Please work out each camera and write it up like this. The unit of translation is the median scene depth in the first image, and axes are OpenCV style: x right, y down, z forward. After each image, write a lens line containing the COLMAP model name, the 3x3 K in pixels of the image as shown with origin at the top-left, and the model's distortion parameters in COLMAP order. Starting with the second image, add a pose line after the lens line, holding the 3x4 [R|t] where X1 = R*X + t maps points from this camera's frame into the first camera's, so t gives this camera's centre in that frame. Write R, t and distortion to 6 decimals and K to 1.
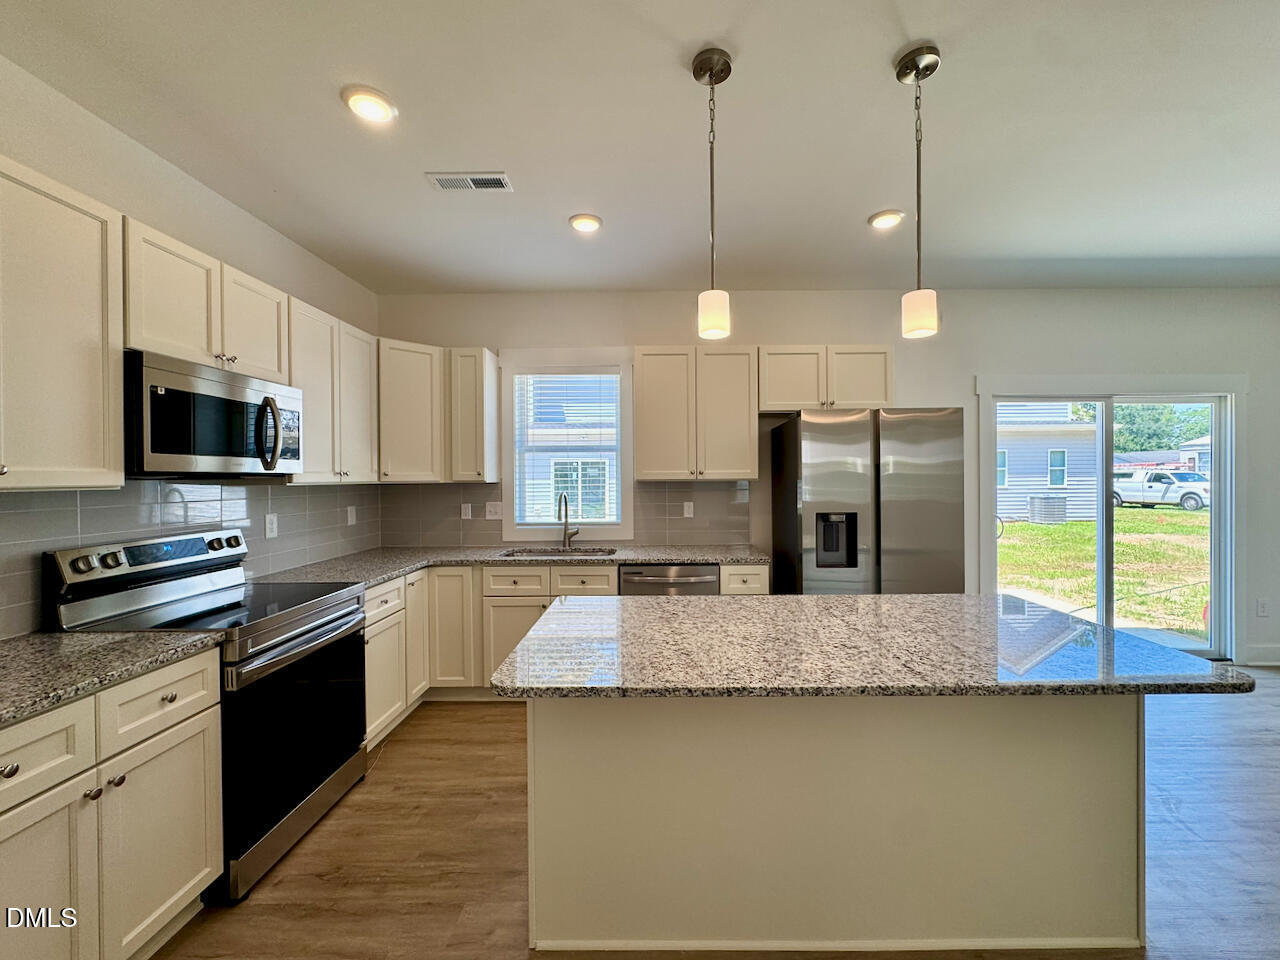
lens RADIAL K [[522.8, 0, 655.8], [0, 522.8, 478.7], [0, 0, 1]] dist [-0.002052, 0.000093]
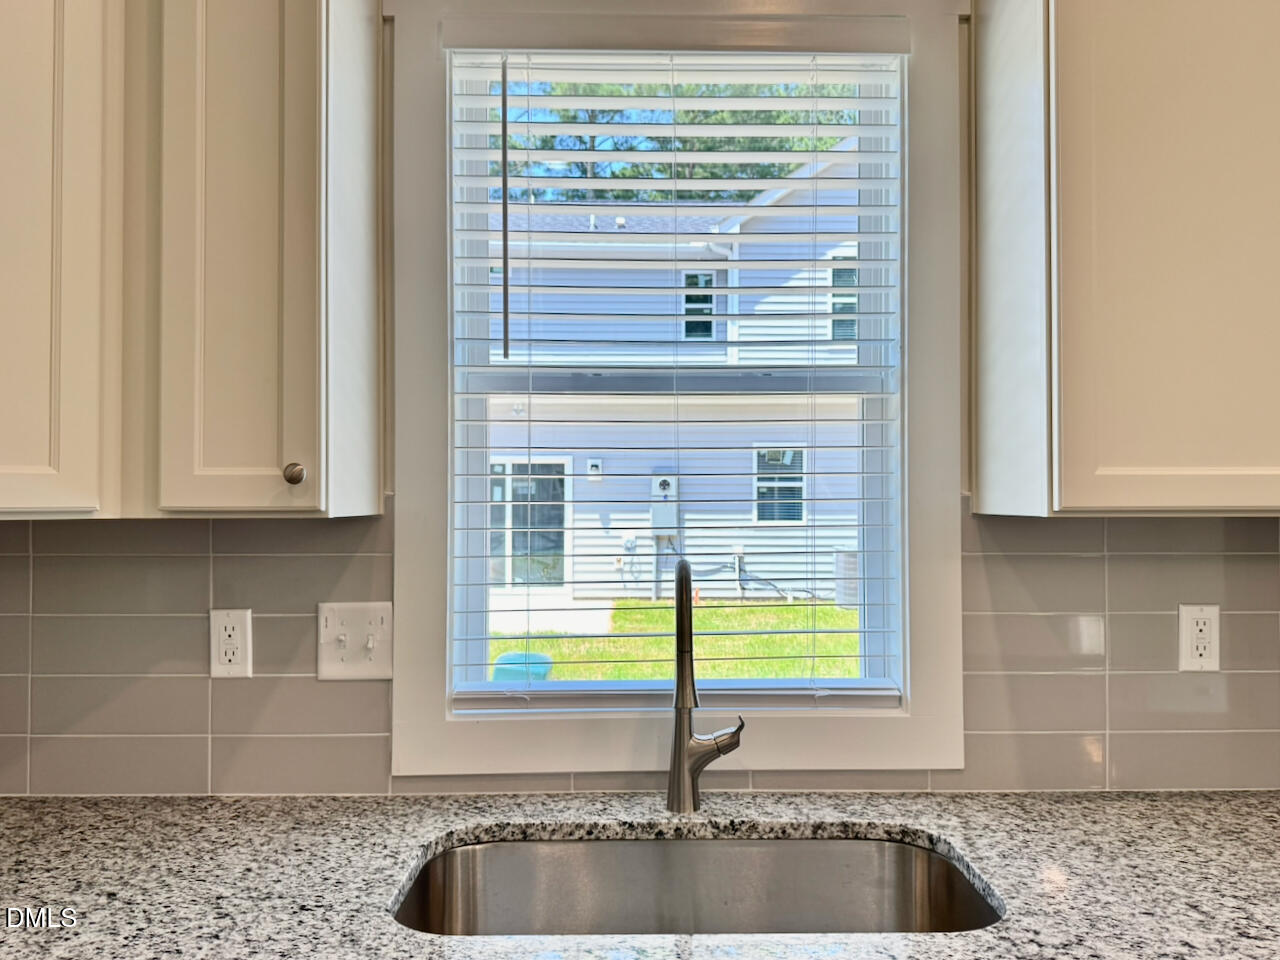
lens RADIAL K [[909.8, 0, 640.0], [0, 909.8, 480.0], [0, 0, 1]] dist [0.054352, 0.000193]
pose [[0.999450, 0.006053, 0.032590, -0.253962], [-0.005218, 0.999658, -0.025631, 0.001071], [-0.032734, 0.025447, 0.999140, 0.757633]]
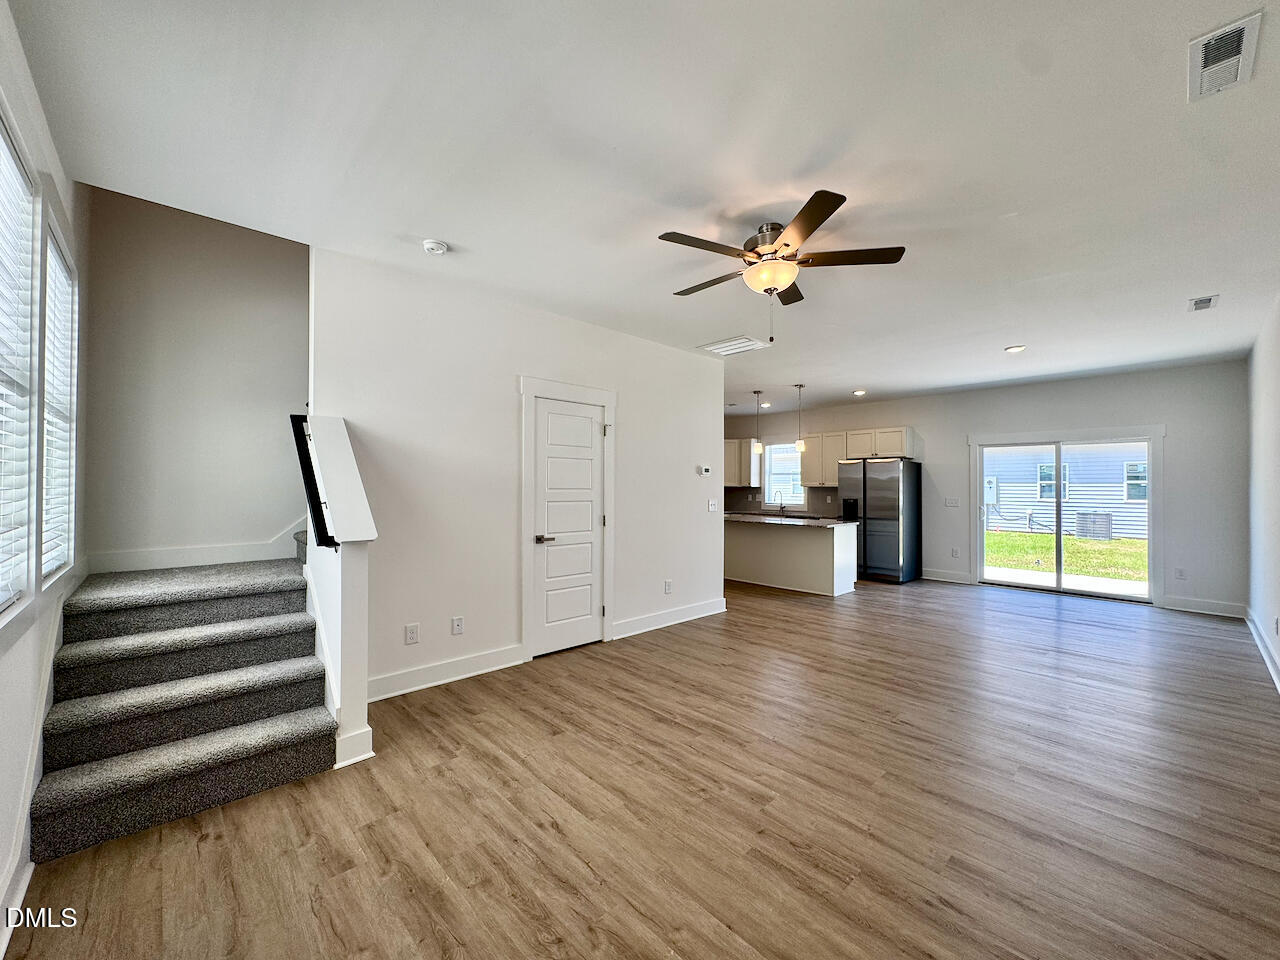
lens RADIAL K [[512.8, 0, 638.9], [0, 512.8, 479.6], [0, 0, 1]] dist [-0.002790, 0.000053]
pose [[0.686095, 0.001864, -0.727509, 1.482726], [-0.013321, 0.999861, -0.010001, 0.004827], [0.727390, 0.016553, 0.686025, -1.558587]]
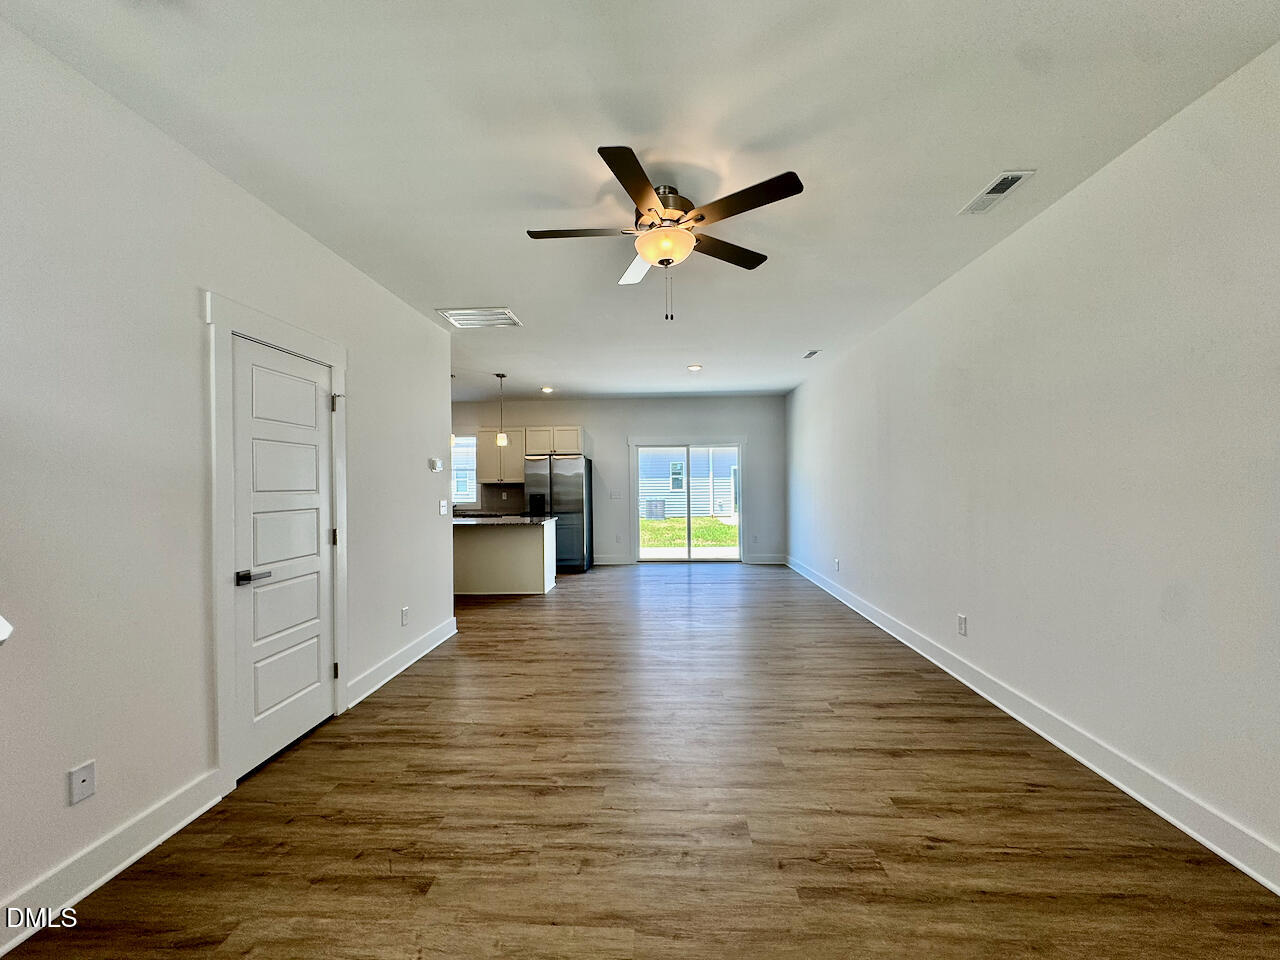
lens RADIAL K [[512.8, 0, 638.9], [0, 512.8, 479.6], [0, 0, 1]] dist [-0.002790, 0.000053]
pose [[0.999032, -0.004614, -0.043751, 0.966505], [0.004255, 0.999956, -0.008303, 0.009488], [0.043787, 0.008109, 0.999008, -1.584610]]
